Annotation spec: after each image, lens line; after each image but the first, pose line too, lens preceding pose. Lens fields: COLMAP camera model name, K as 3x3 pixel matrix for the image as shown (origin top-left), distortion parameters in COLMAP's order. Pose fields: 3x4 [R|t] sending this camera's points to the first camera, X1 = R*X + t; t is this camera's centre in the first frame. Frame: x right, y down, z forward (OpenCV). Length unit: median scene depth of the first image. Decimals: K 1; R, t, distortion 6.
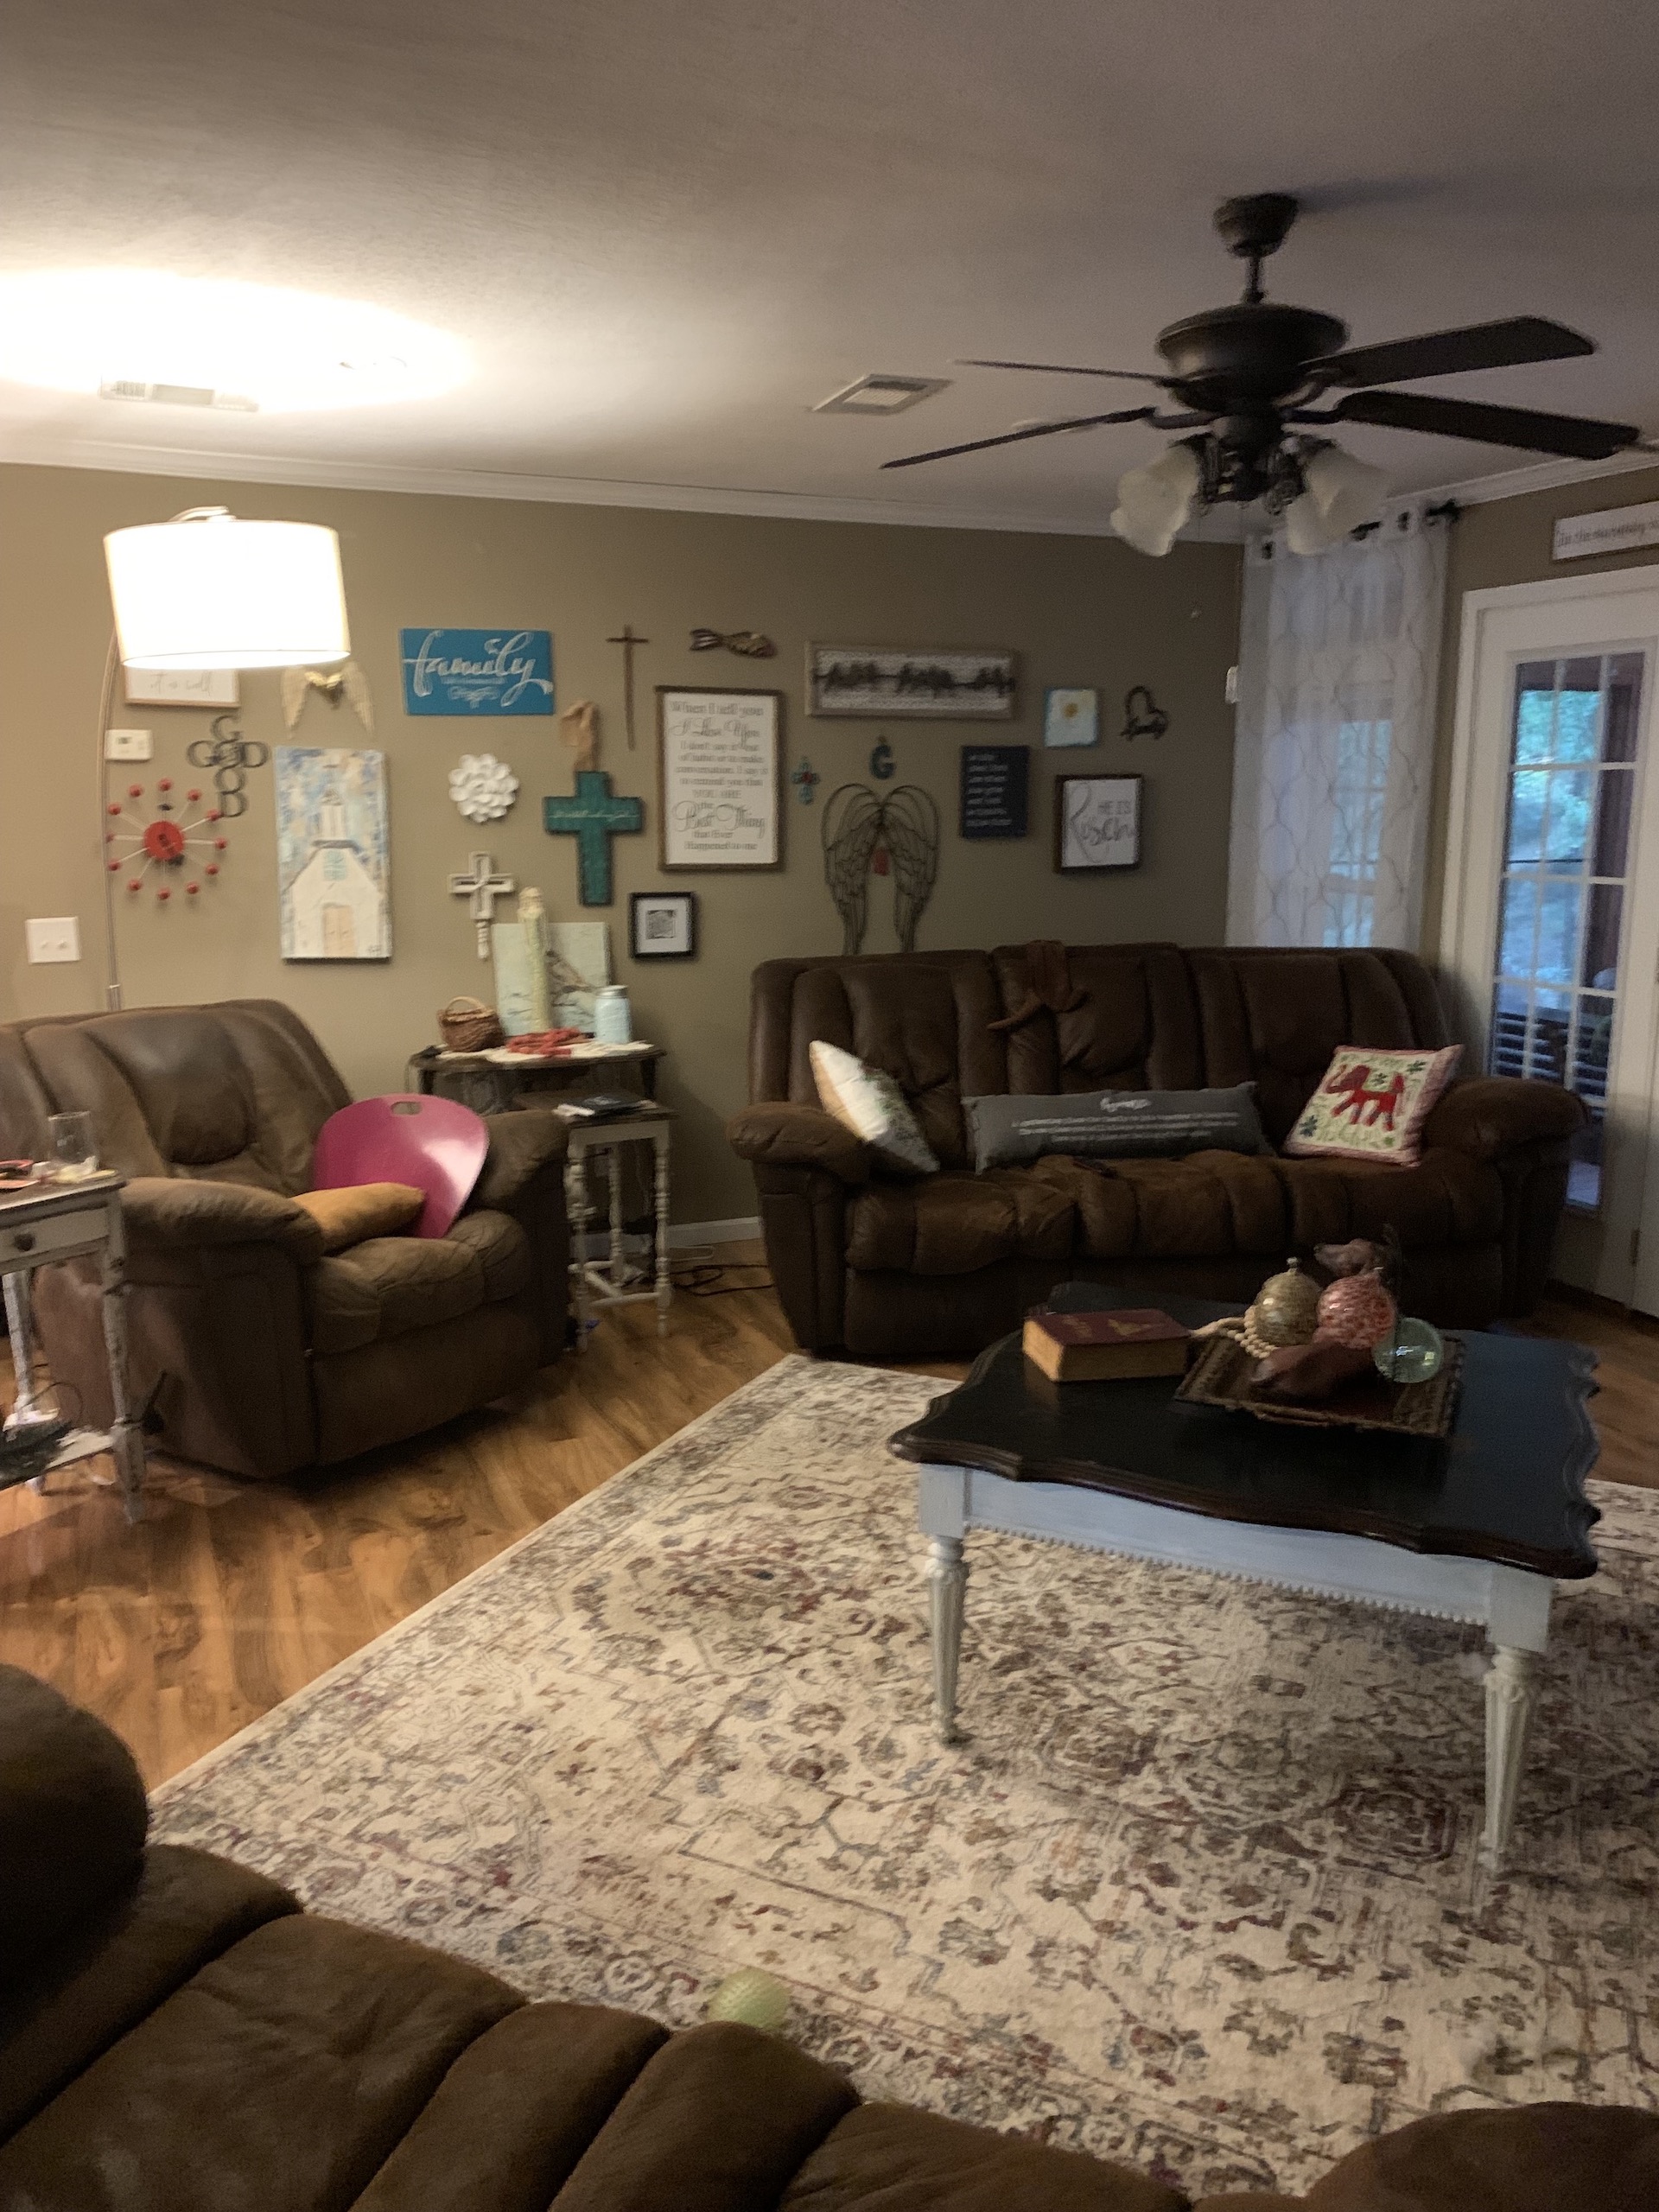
lens RADIAL K [[1679.8, 0, 828.1], [0, 1679.8, 1100.8], [0, 0, 1]] dist [0.022389, -0.022981]
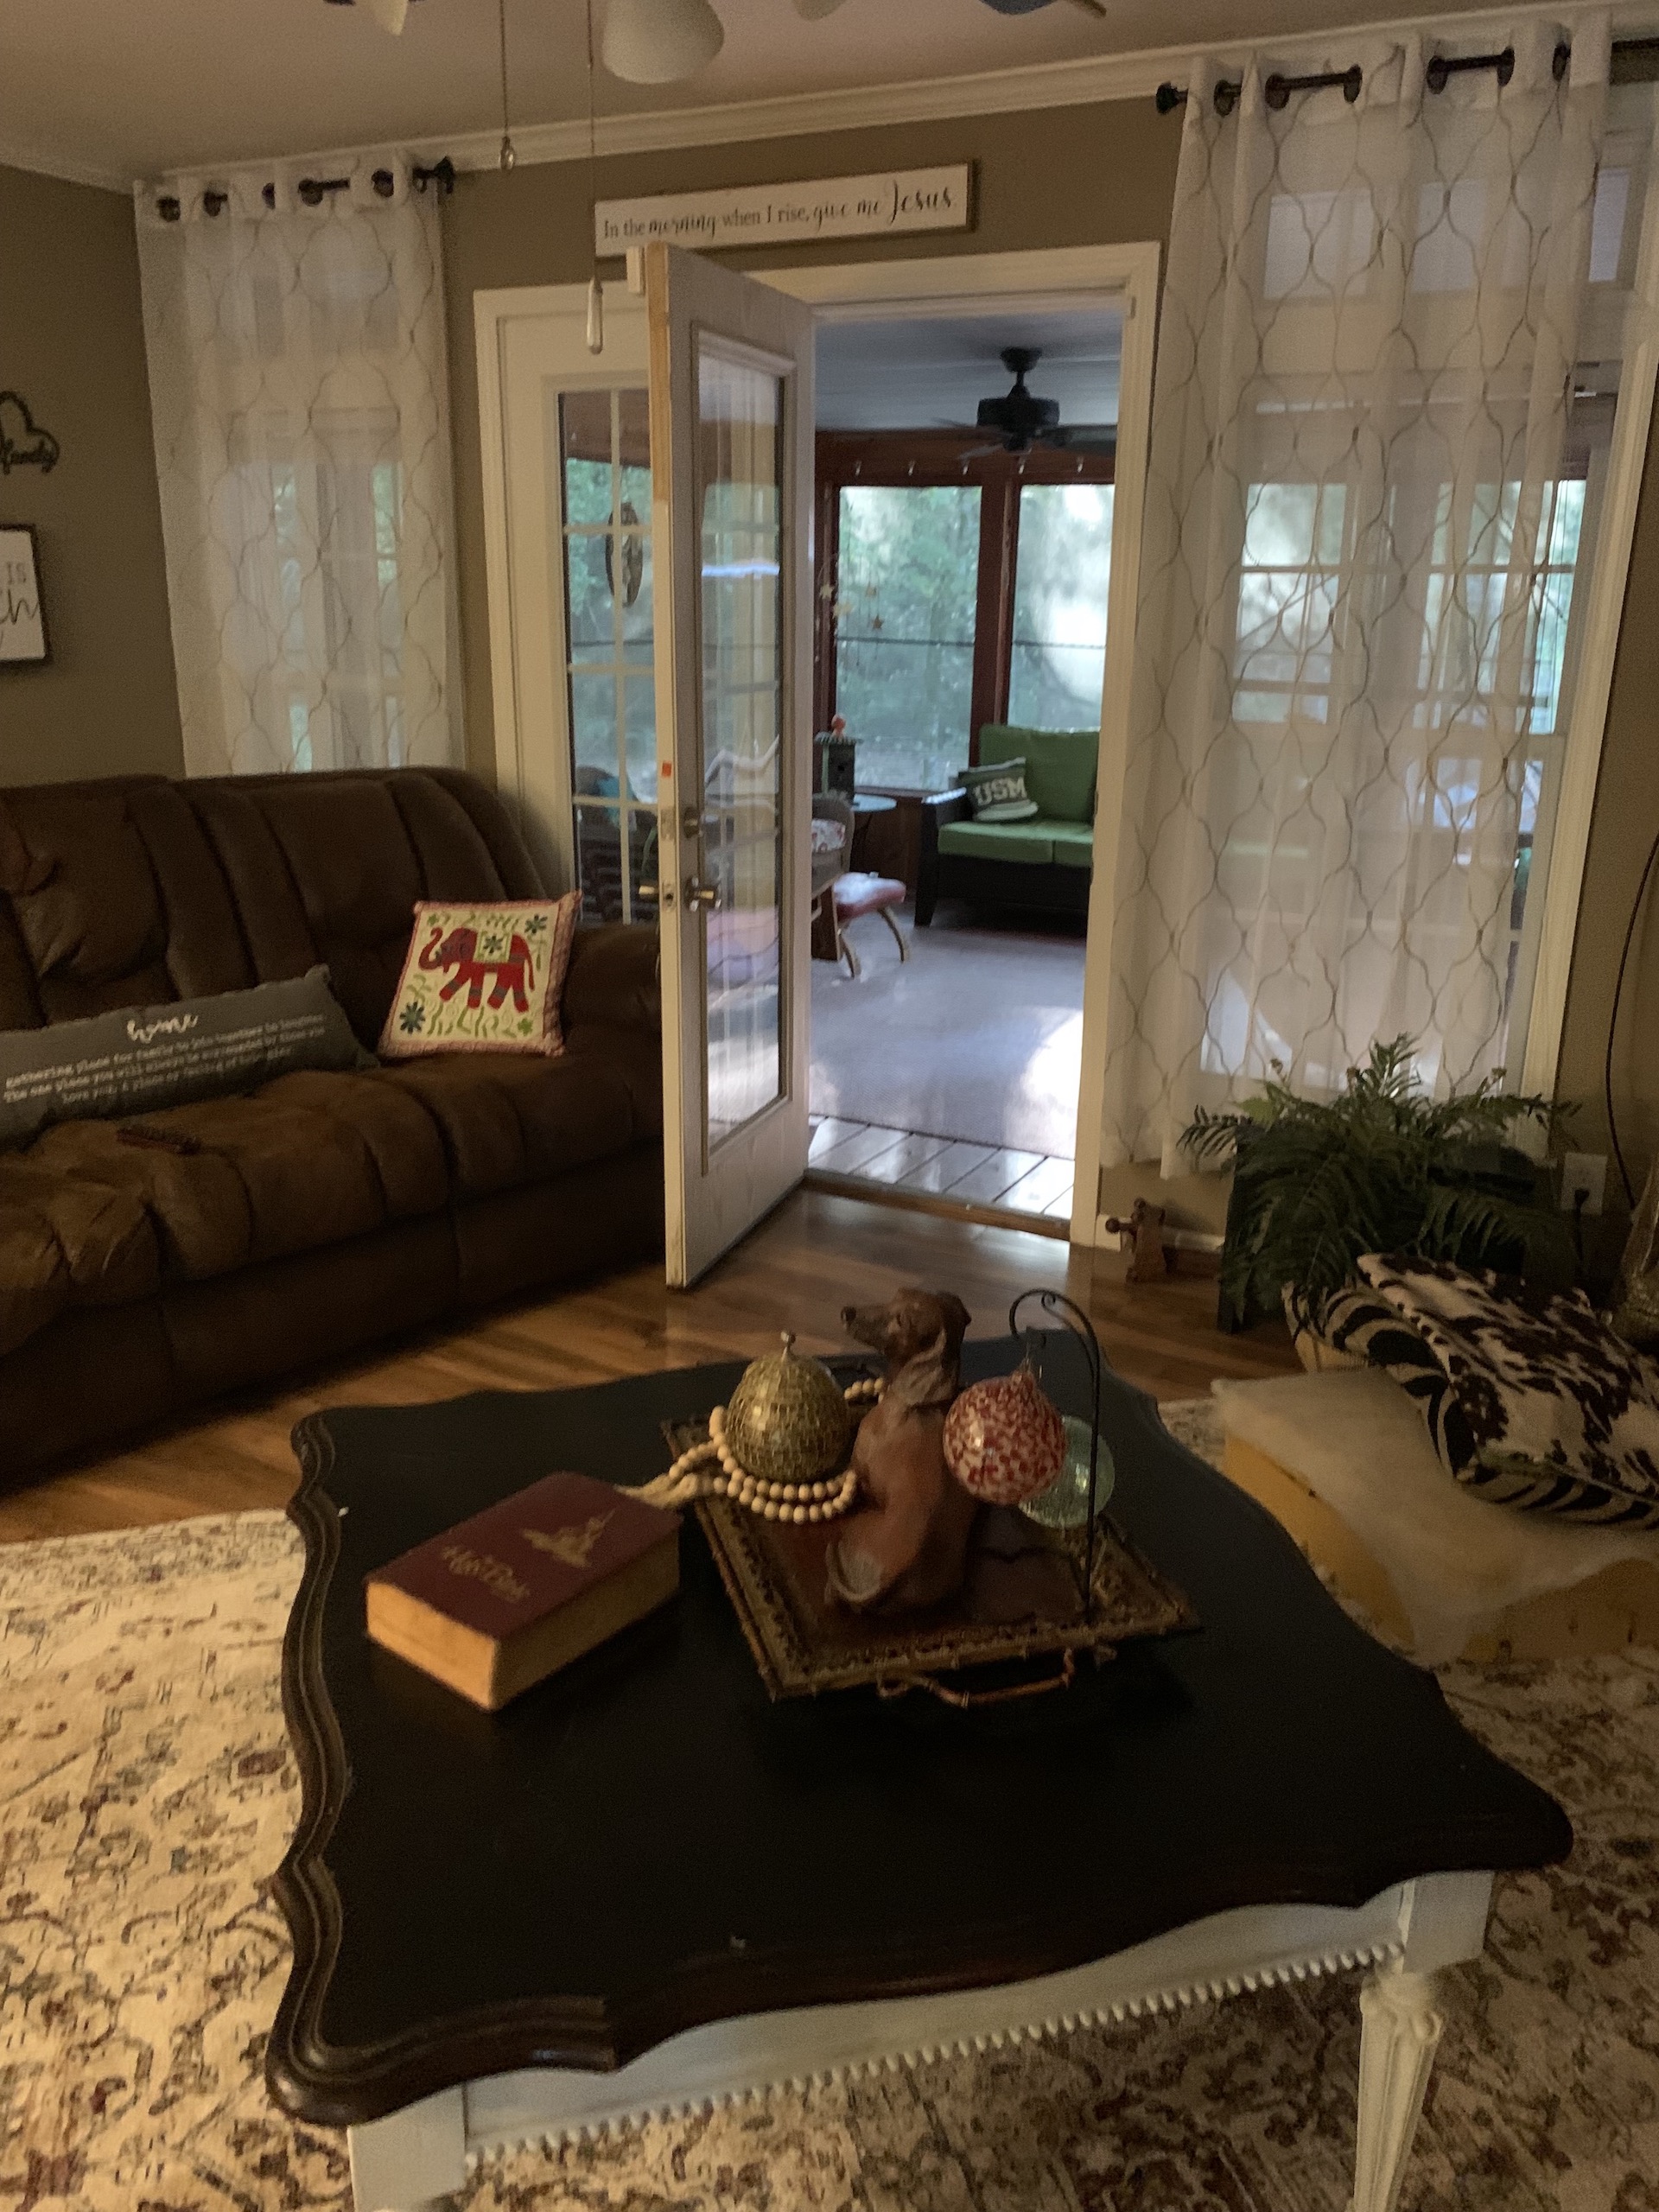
lens RADIAL K [[1679.8, 0, 833.2], [0, 1679.8, 1087.5], [0, 0, 1]] dist [0.022389, -0.022981]
pose [[0.764923, -0.171322, 0.620920, -0.039477], [0.100968, 0.983954, 0.147104, -0.046304], [-0.636159, -0.049830, 0.769947, 0.316051]]
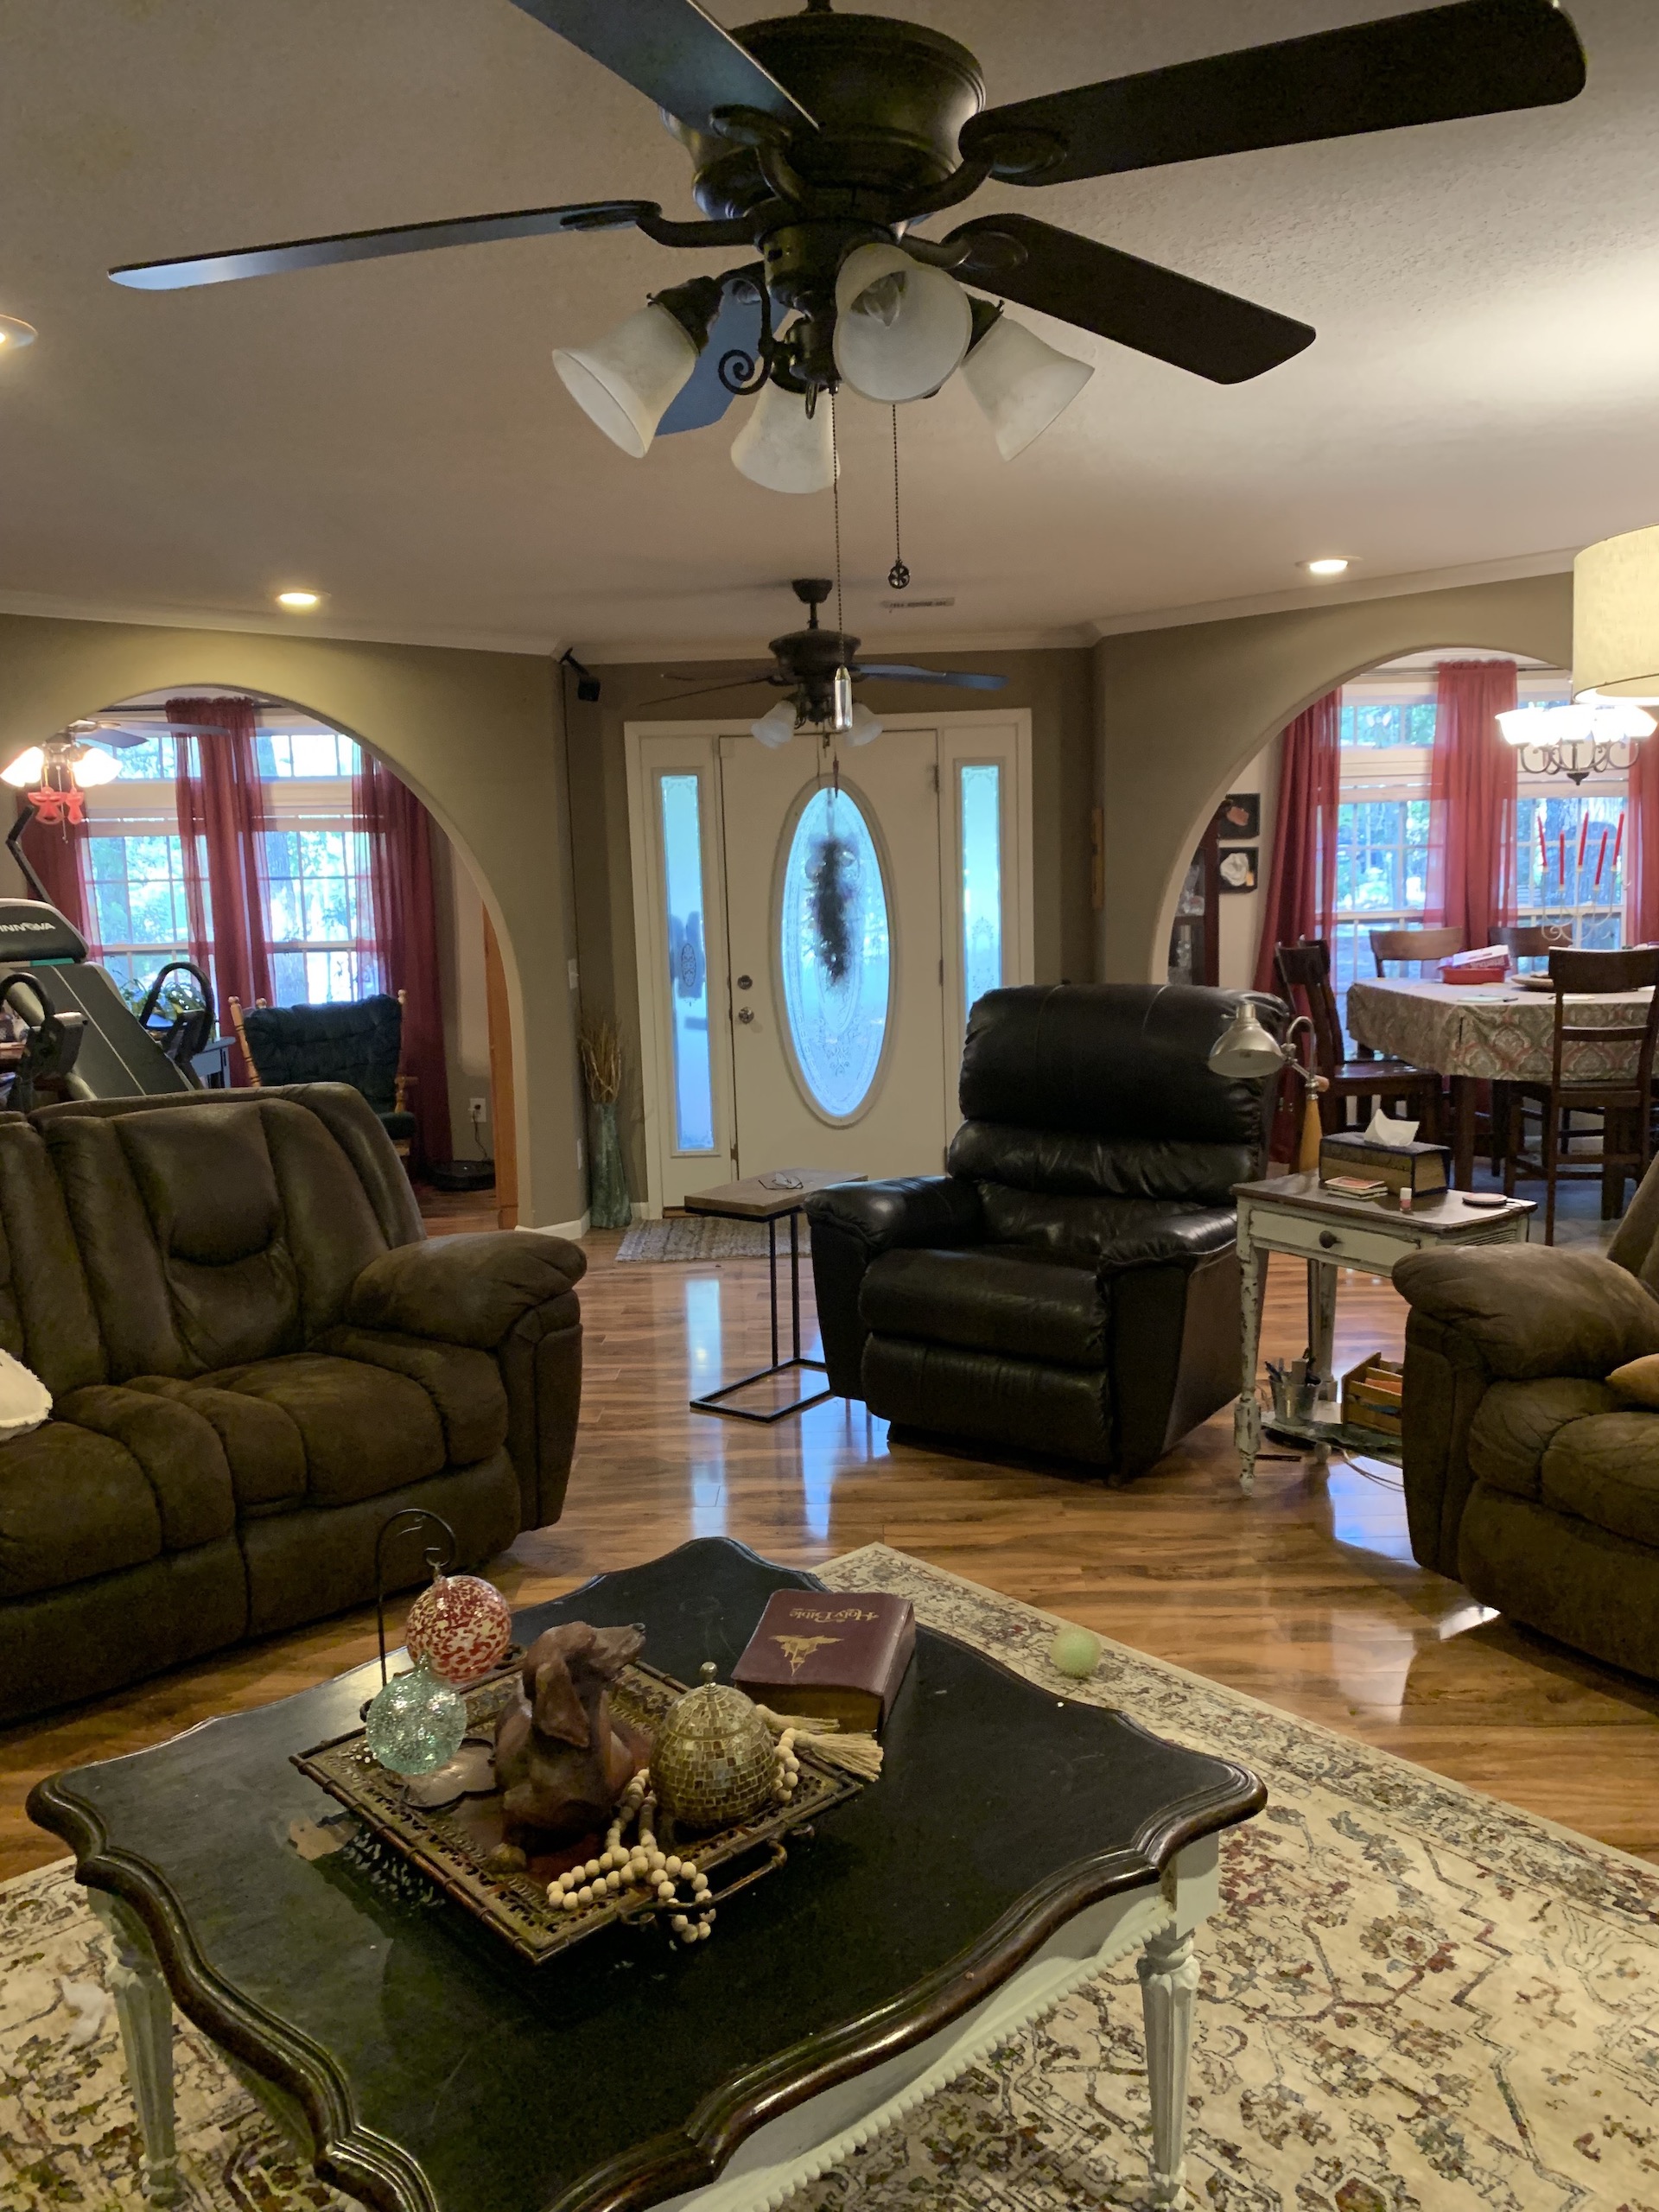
lens RADIAL K [[1679.8, 0, 850.6], [0, 1679.8, 1105.2], [0, 0, 1]] dist [0.022389, -0.022981]
pose [[-0.400635, 0.143592, -0.904916, 0.448922], [-0.131467, 0.968415, 0.211872, -0.136291], [0.906757, 0.203850, -0.369103, 0.721051]]
